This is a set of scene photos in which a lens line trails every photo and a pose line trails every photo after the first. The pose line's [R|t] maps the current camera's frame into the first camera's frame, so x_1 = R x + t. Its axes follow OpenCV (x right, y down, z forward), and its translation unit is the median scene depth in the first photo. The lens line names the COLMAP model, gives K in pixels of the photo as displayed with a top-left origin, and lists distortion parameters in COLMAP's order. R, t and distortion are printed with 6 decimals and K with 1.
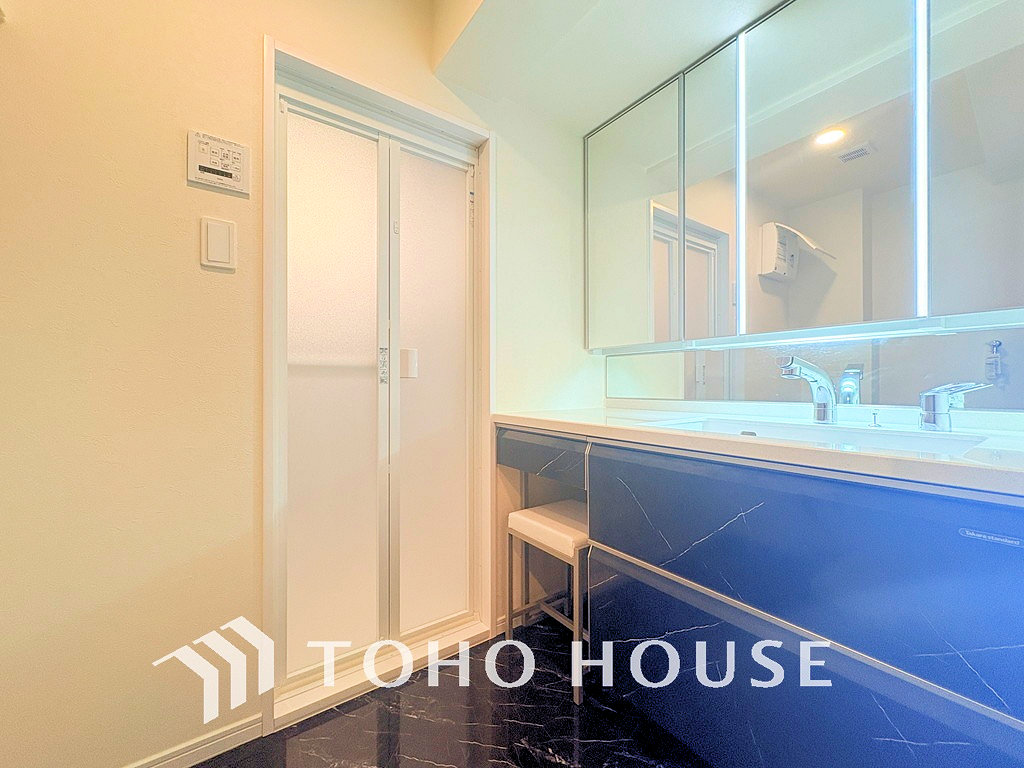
lens RADIAL K [[407.9, 0, 512.0], [0, 407.9, 384.0], [0, 0, 1]] dist [-0.002719, -0.000046]
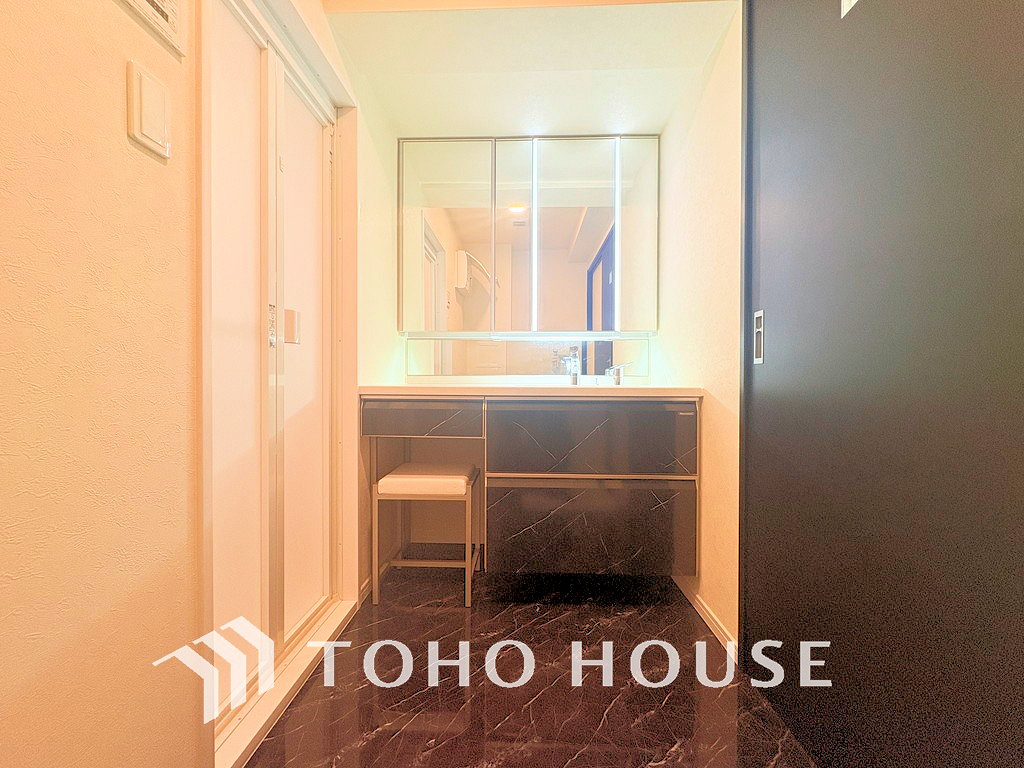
lens RADIAL K [[407.9, 0, 512.0], [0, 407.9, 384.0], [0, 0, 1]] dist [-0.002719, -0.000046]
pose [[0.605103, -0.002369, 0.796144, -0.649959], [-0.007876, 0.999929, 0.008961, 0.059407], [-0.796108, -0.011693, 0.605041, 0.100601]]
